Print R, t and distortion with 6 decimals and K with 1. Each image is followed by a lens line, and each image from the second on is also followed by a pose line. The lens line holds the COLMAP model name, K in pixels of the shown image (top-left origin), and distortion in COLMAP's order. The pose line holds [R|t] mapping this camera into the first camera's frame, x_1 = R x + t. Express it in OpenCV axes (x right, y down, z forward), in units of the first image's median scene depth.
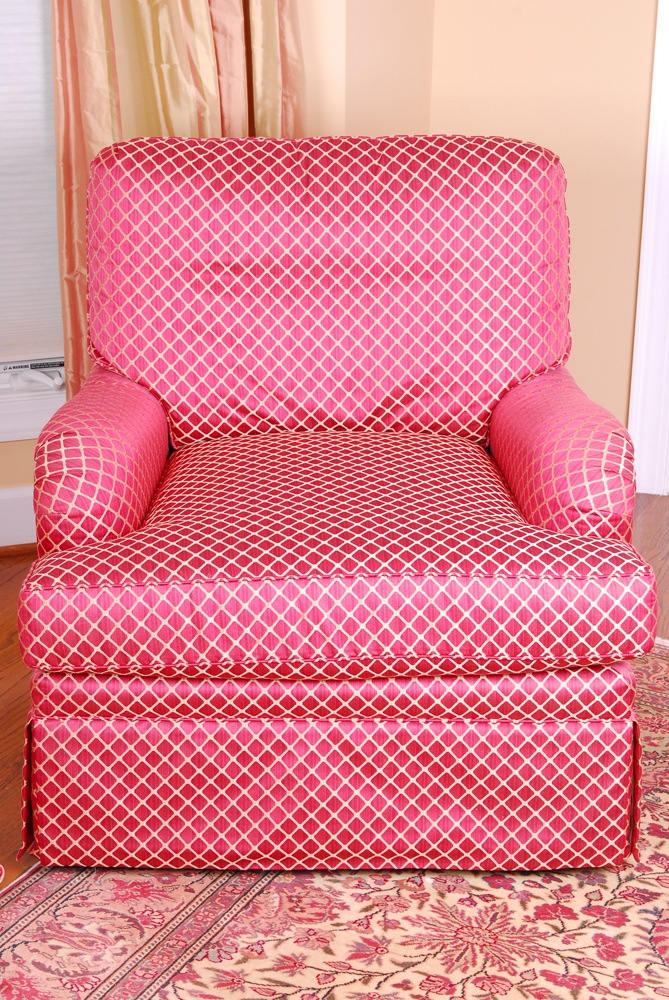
lens RADIAL K [[1934.2, 0, 334.5], [0, 1934.2, 500.0], [0, 0, 1]] dist [0.038870, -0.058603]
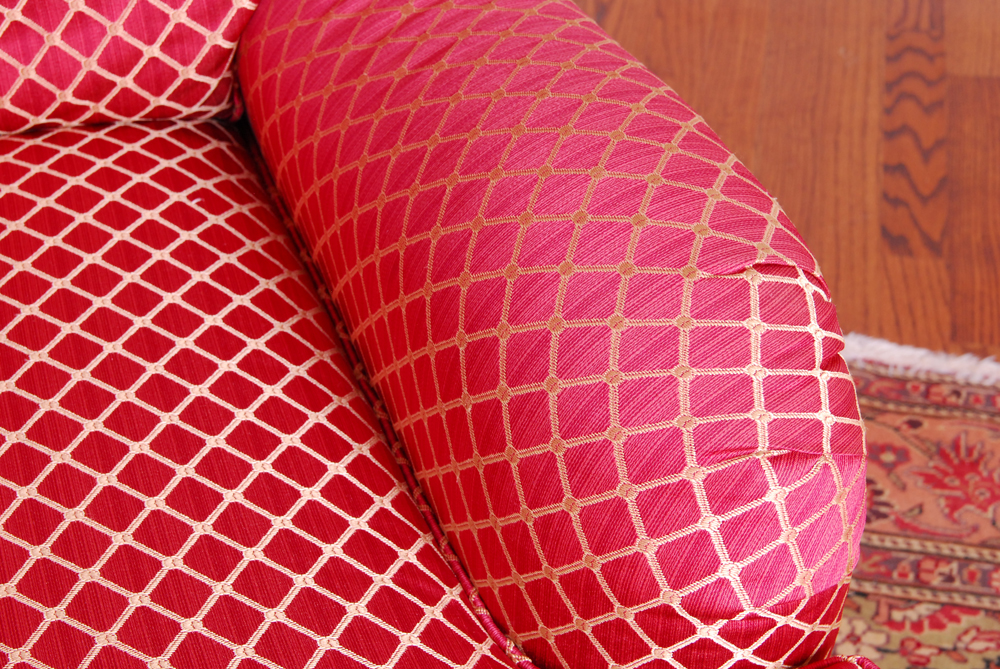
lens RADIAL K [[1862.1, 0, 483.3], [0, 1862.1, 334.5], [0, 0, 1]] dist [0.015727, 0.041671]
pose [[0.960595, -0.217501, 0.173062, 0.067889], [0.135350, 0.909859, 0.392220, -0.137782], [-0.242770, -0.353341, 0.903445, 0.834999]]
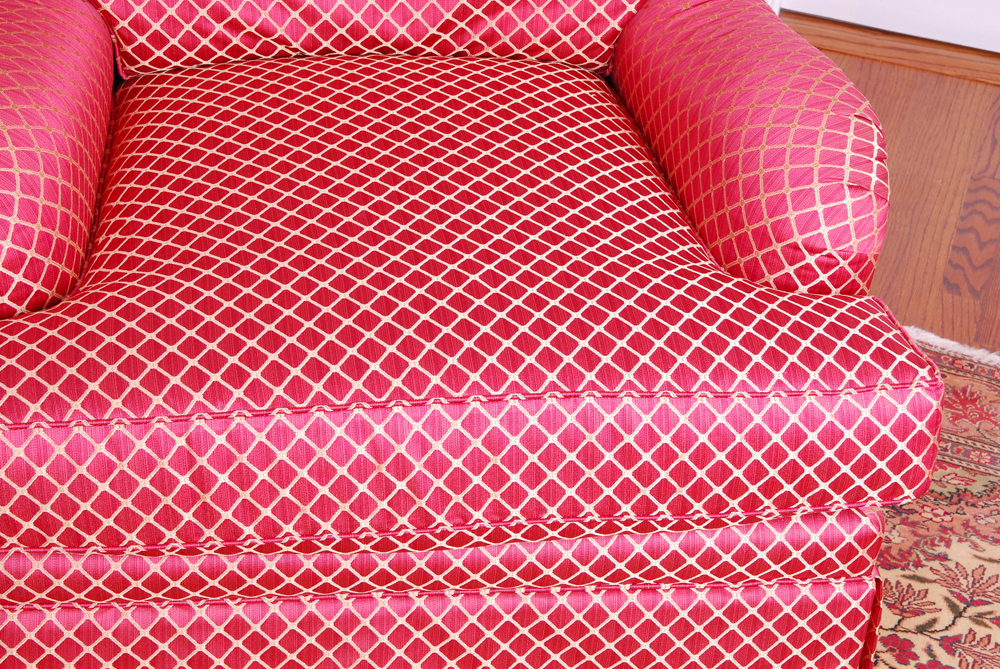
lens RADIAL K [[1934.2, 0, 478.4], [0, 1934.2, 335.4], [0, 0, 1]] dist [0.038870, -0.058603]
pose [[0.991377, -0.017307, 0.129892, -0.062263], [-0.016042, 0.967756, 0.251379, -0.129249], [-0.130054, -0.251295, 0.959133, 0.429748]]
